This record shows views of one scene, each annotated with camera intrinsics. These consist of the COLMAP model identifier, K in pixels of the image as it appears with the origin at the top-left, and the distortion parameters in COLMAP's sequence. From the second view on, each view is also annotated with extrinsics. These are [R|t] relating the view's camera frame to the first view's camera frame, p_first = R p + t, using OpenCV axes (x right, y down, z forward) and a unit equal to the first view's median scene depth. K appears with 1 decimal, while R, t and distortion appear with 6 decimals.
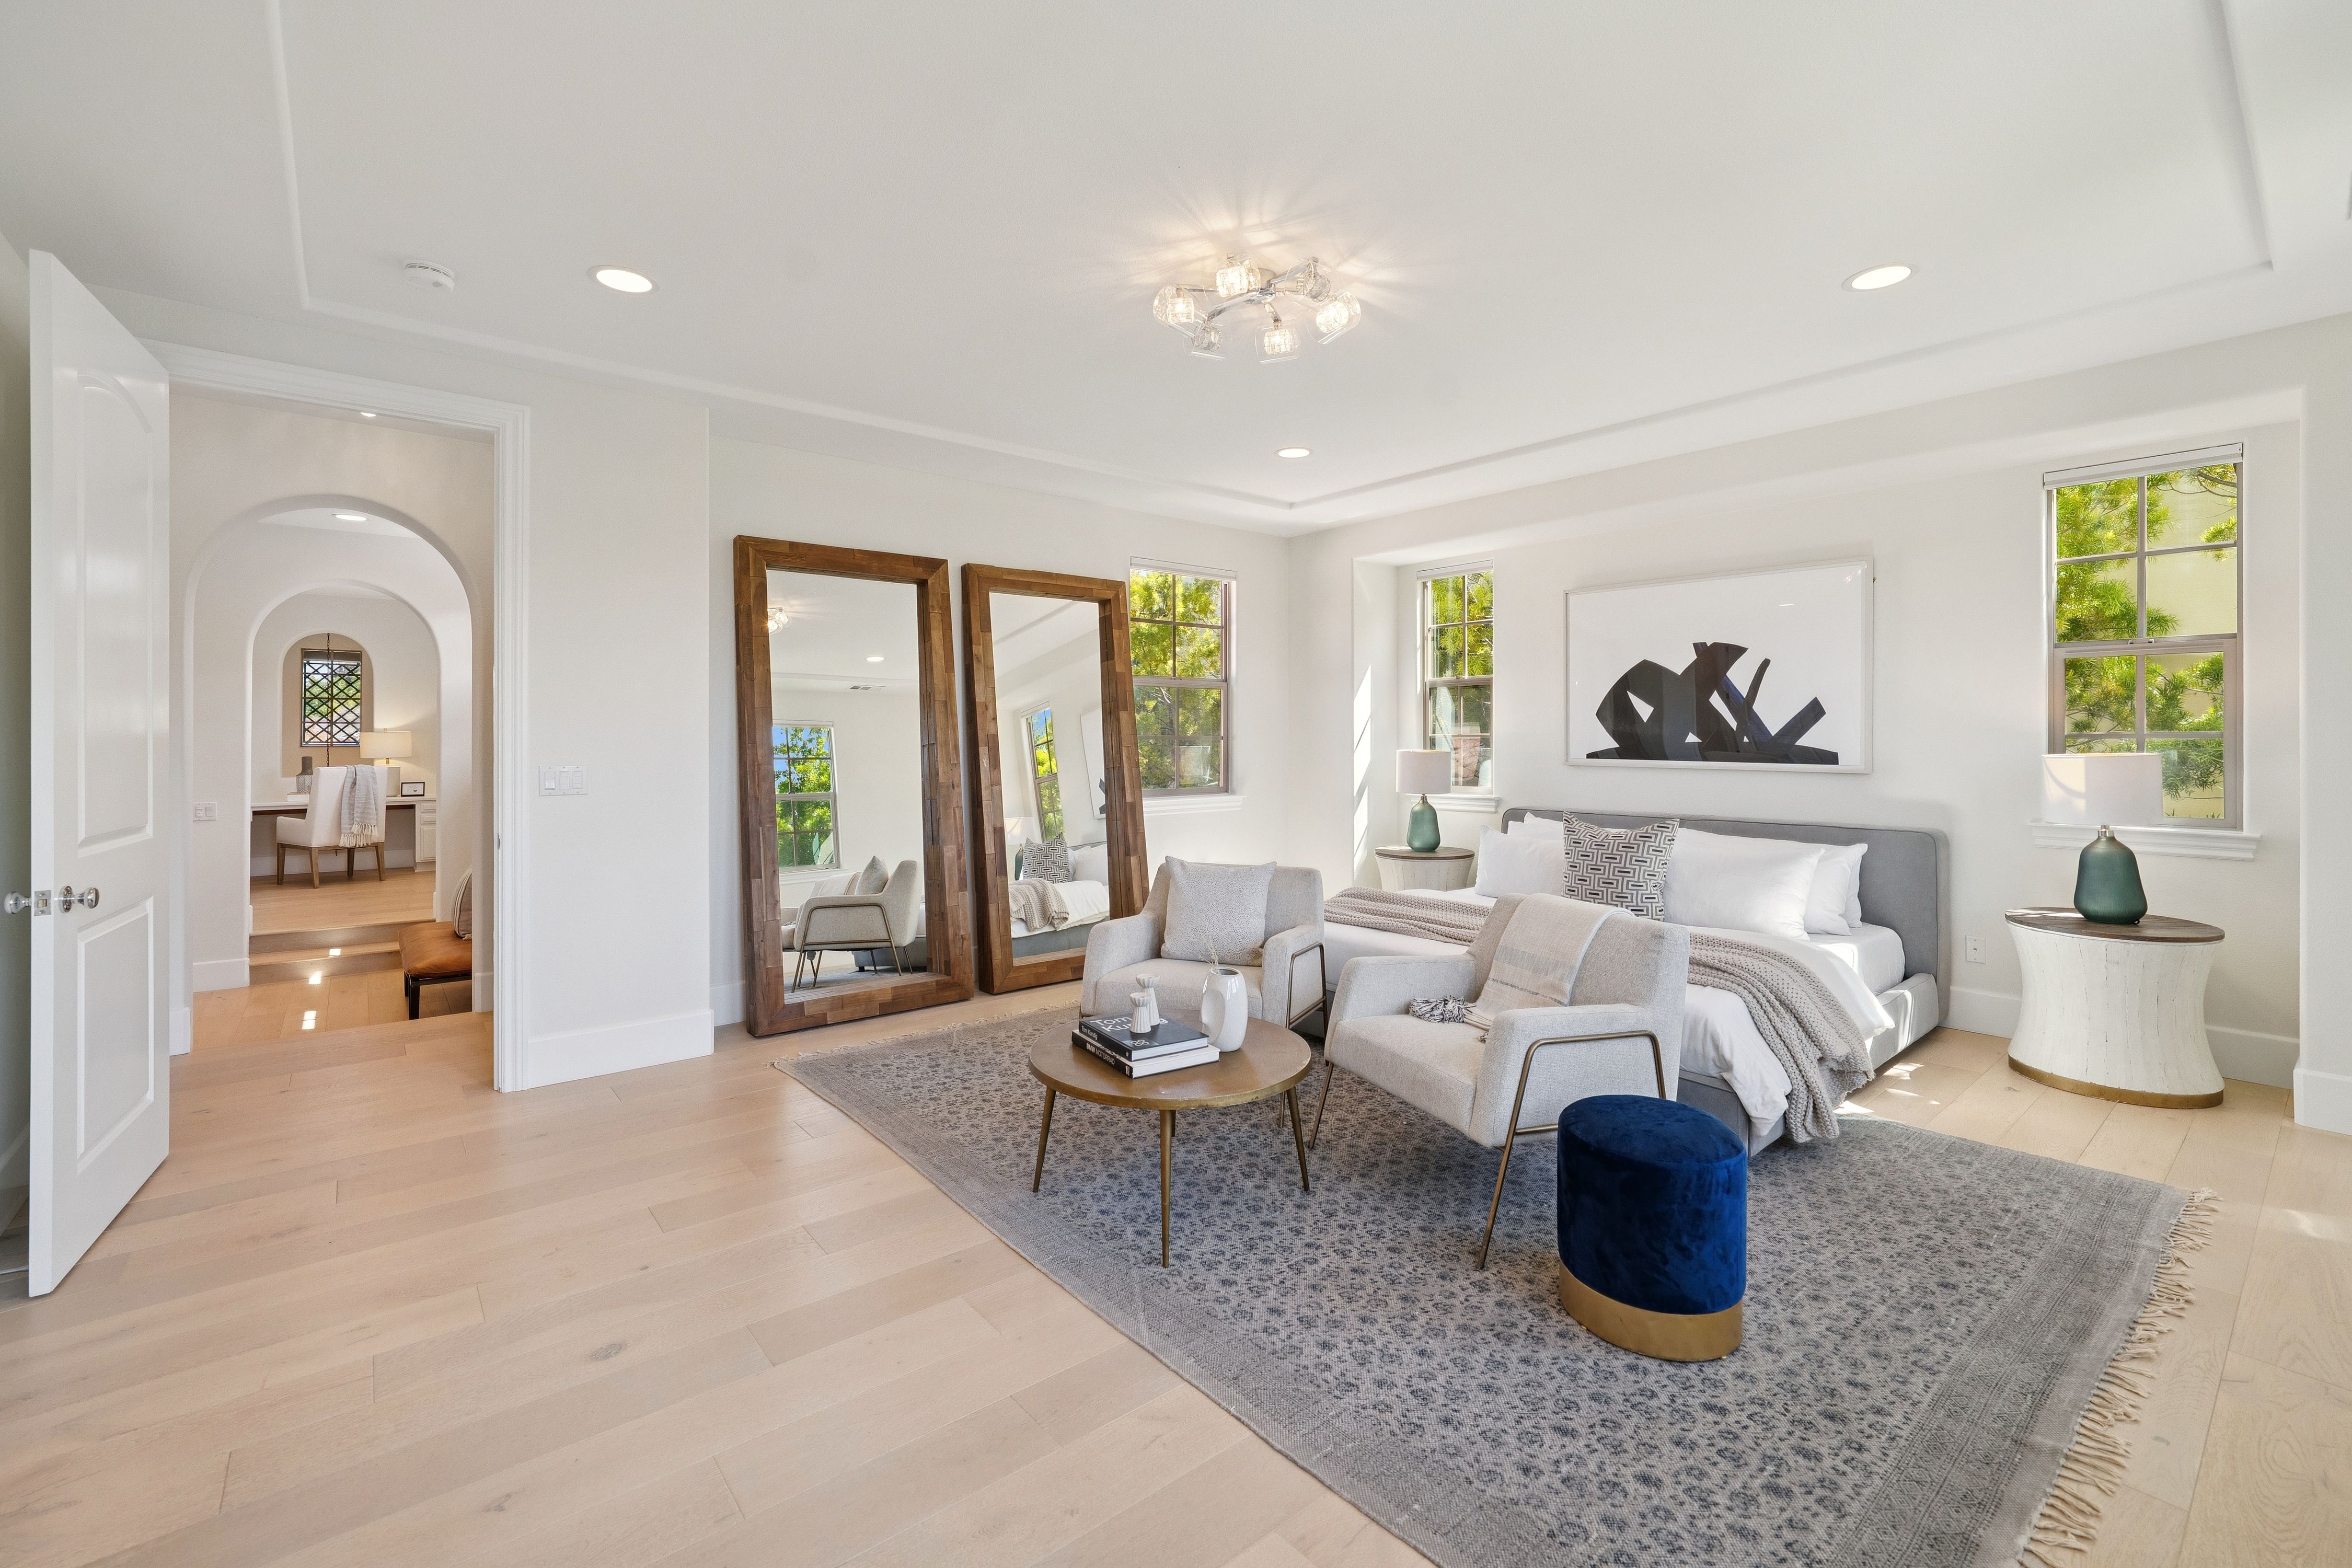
lens RADIAL K [[996.8, 0, 1176.2], [0, 996.8, 749.4], [0, 0, 1]] dist [-0.003289, -0.000471]
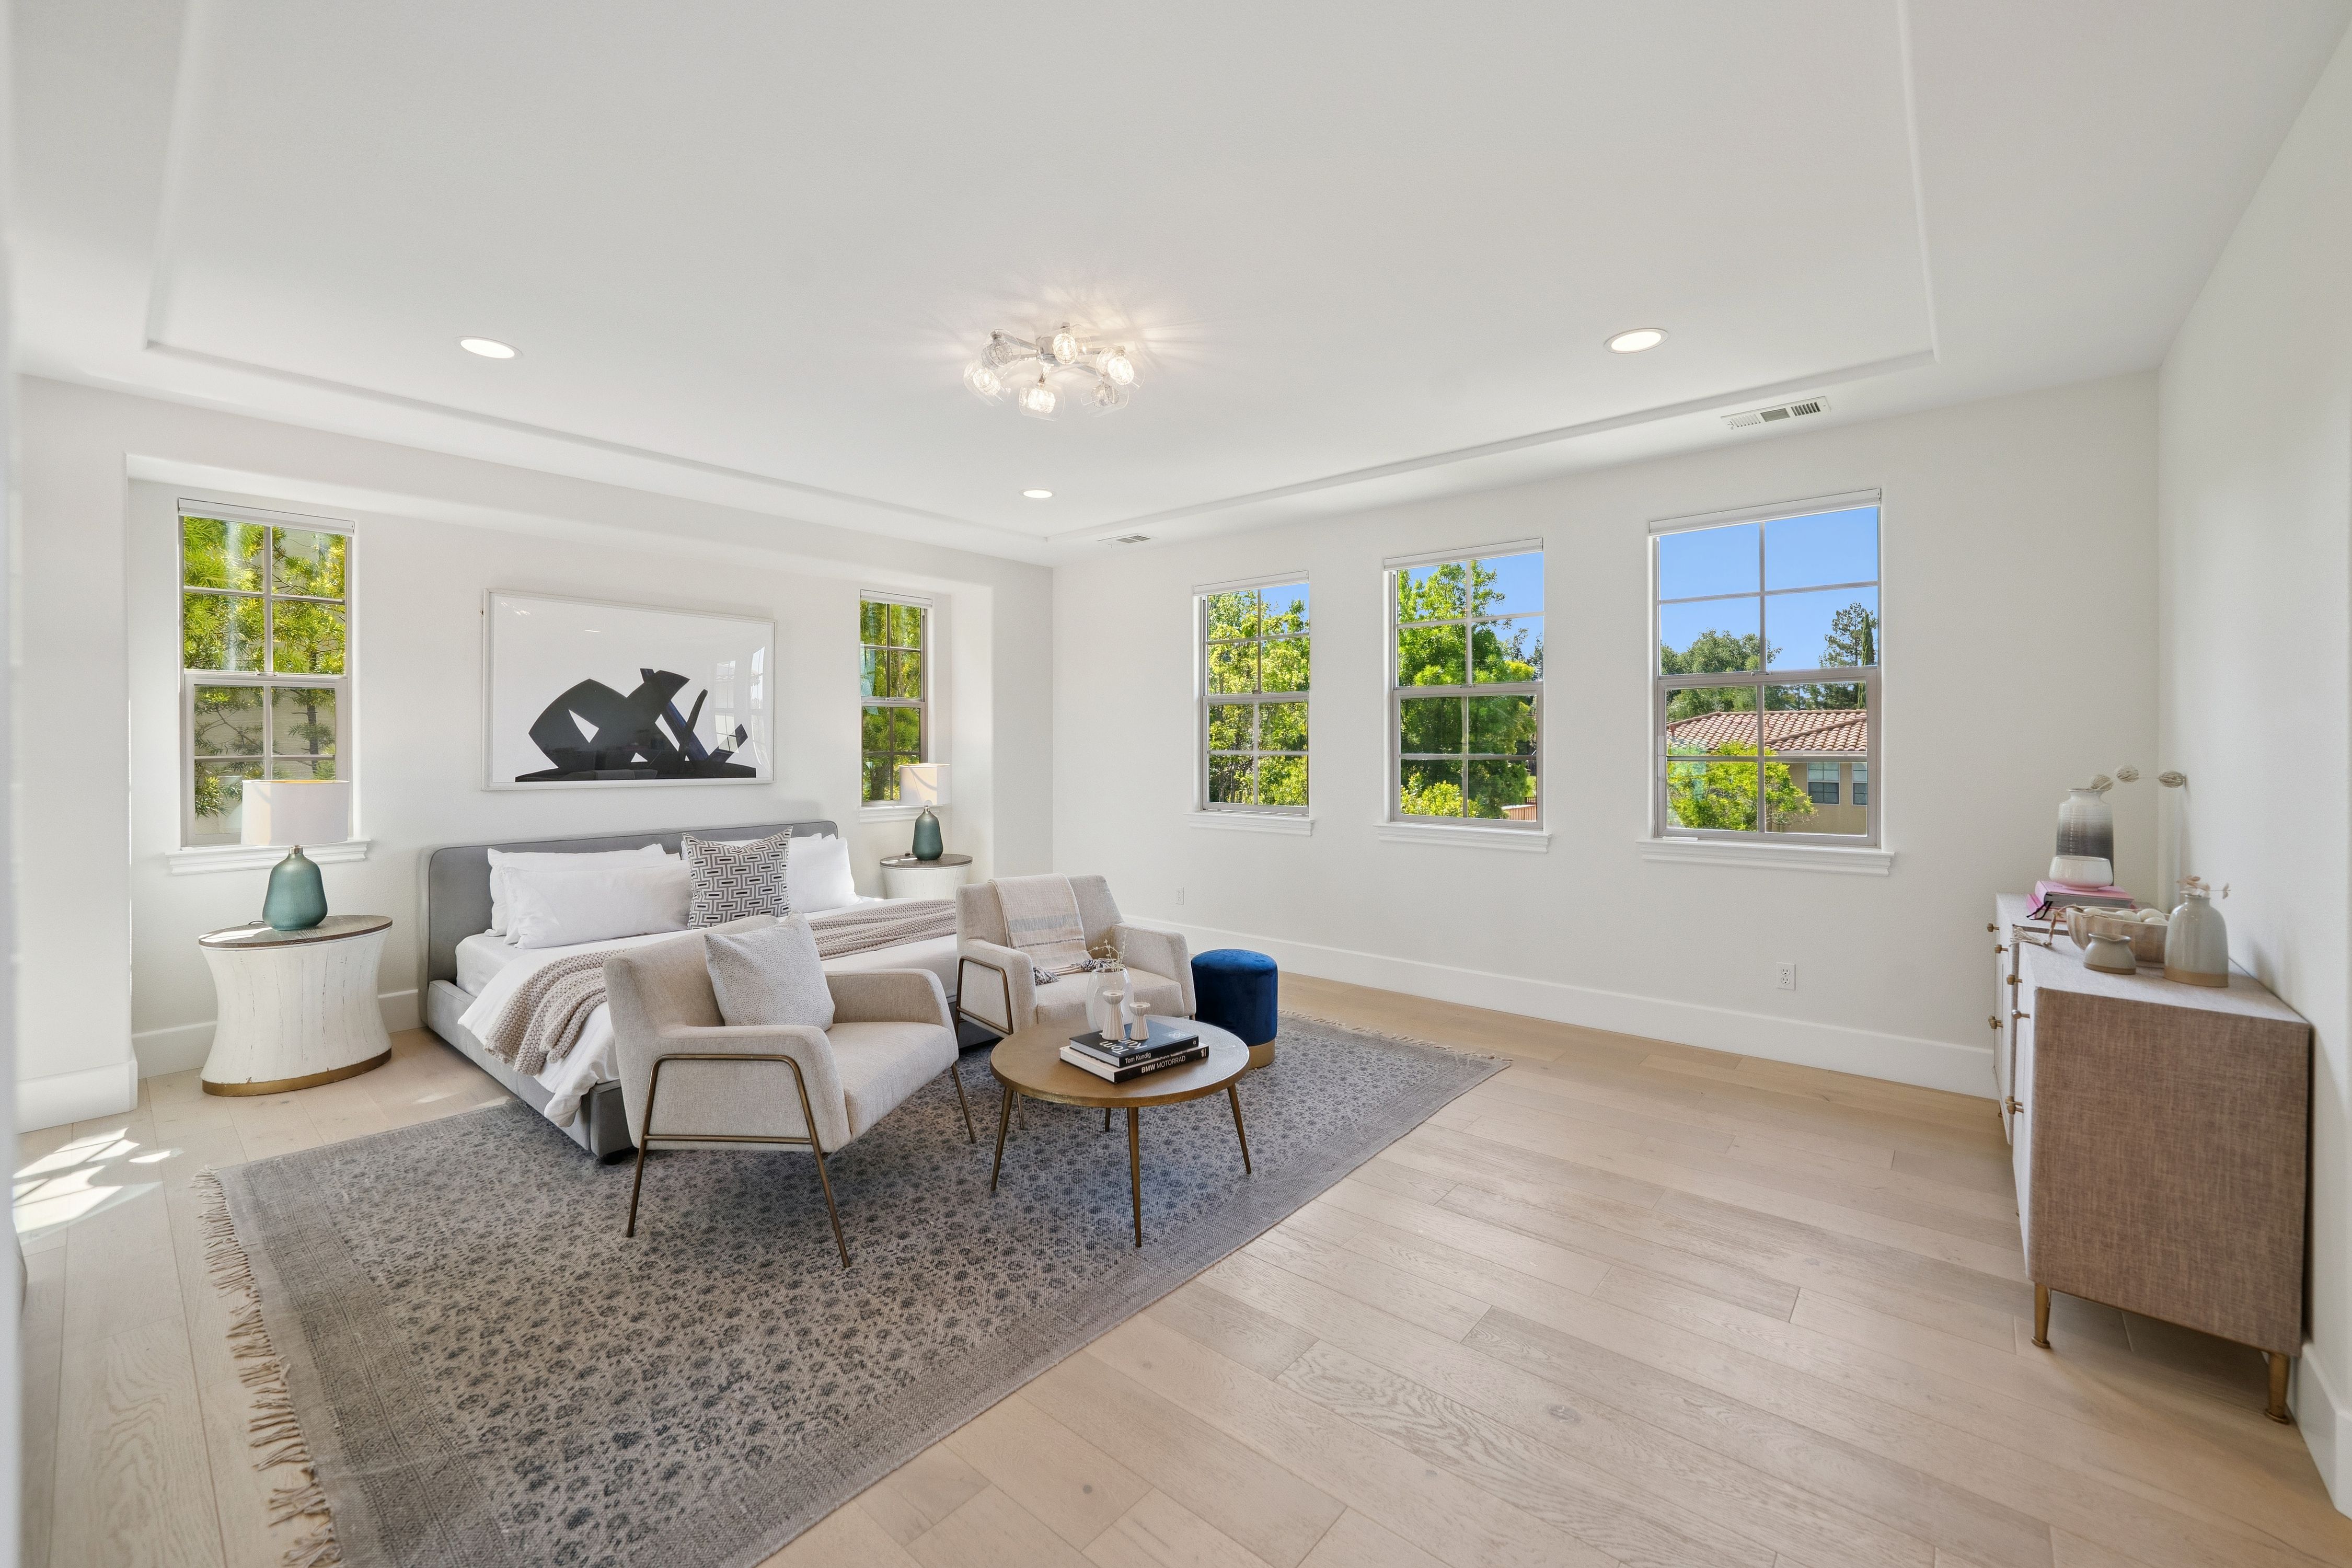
lens RADIAL K [[930.8, 0, 1178.6], [0, 930.8, 753.0], [0, 0, 1]] dist [-0.007642, 0.000105]
pose [[-0.165127, -0.004721, 0.986261, -0.566048], [0.014811, 0.999864, 0.007266, -0.015898], [-0.986161, 0.015807, -0.165035, 0.615502]]
